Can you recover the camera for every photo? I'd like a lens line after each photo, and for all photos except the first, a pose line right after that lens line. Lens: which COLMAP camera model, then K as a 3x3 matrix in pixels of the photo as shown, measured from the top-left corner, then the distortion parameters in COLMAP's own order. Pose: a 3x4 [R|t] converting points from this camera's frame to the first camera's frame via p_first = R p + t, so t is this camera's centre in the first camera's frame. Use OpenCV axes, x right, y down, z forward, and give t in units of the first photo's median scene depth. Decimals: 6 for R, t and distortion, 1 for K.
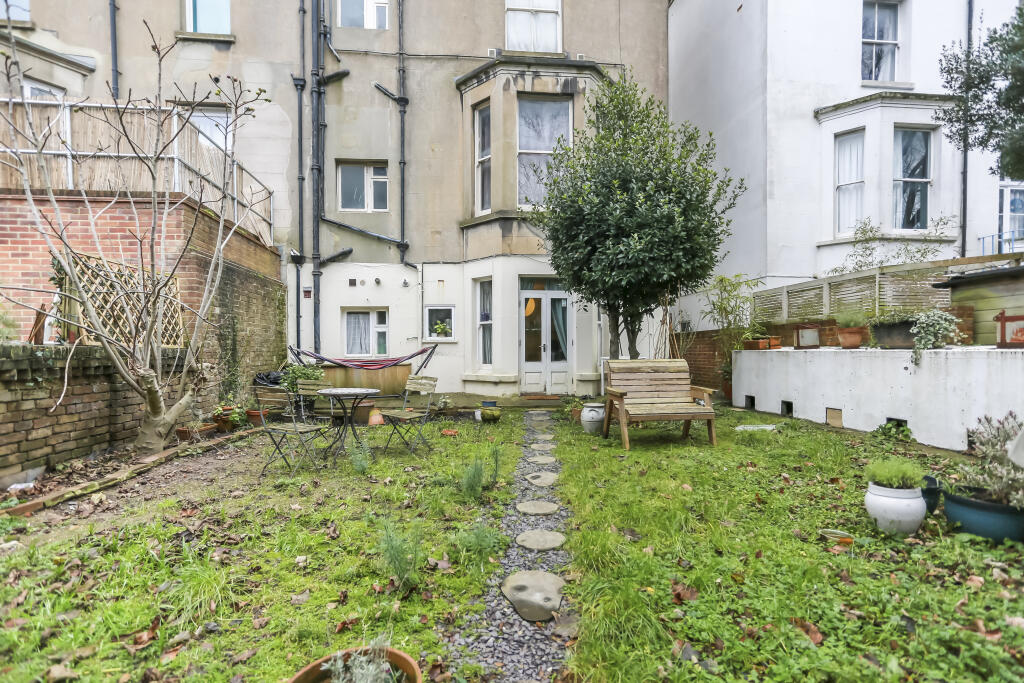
lens RADIAL K [[507.2, 0, 500.8], [0, 507.2, 349.7], [0, 0, 1]] dist [-0.043808, 0.031296]
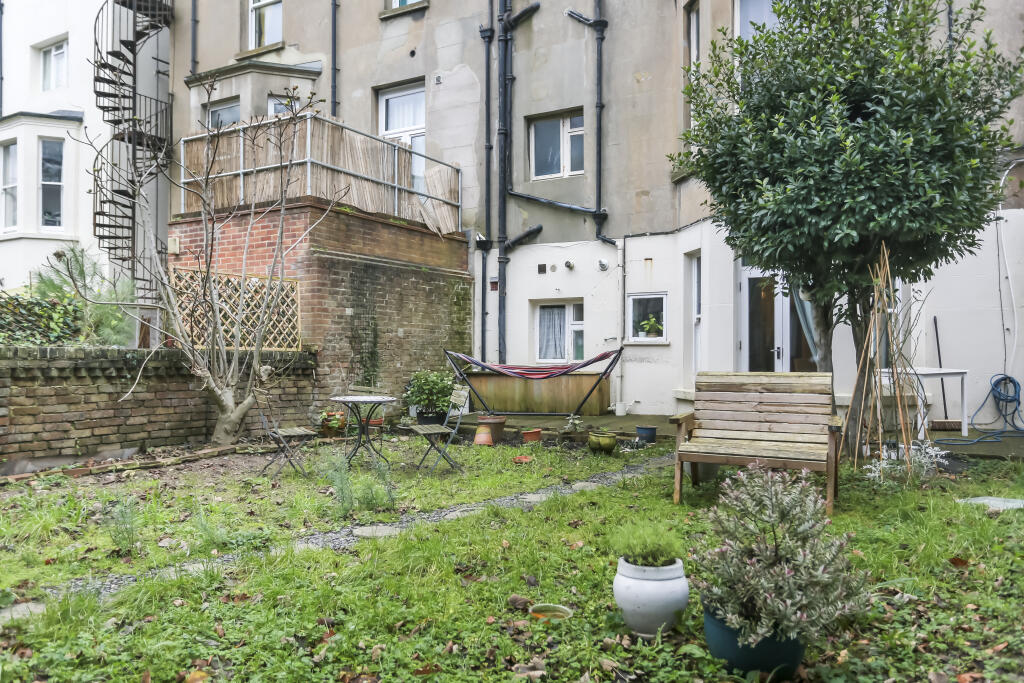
lens RADIAL K [[762.7, 0, 512.3], [0, 762.7, 325.9], [0, 0, 1]] dist [-0.004681, 0.000888]
pose [[0.806942, -0.014262, -0.590459, 0.375956], [-0.006809, 0.999417, -0.033446, -0.003264], [0.590592, 0.031009, 0.806374, 0.012113]]
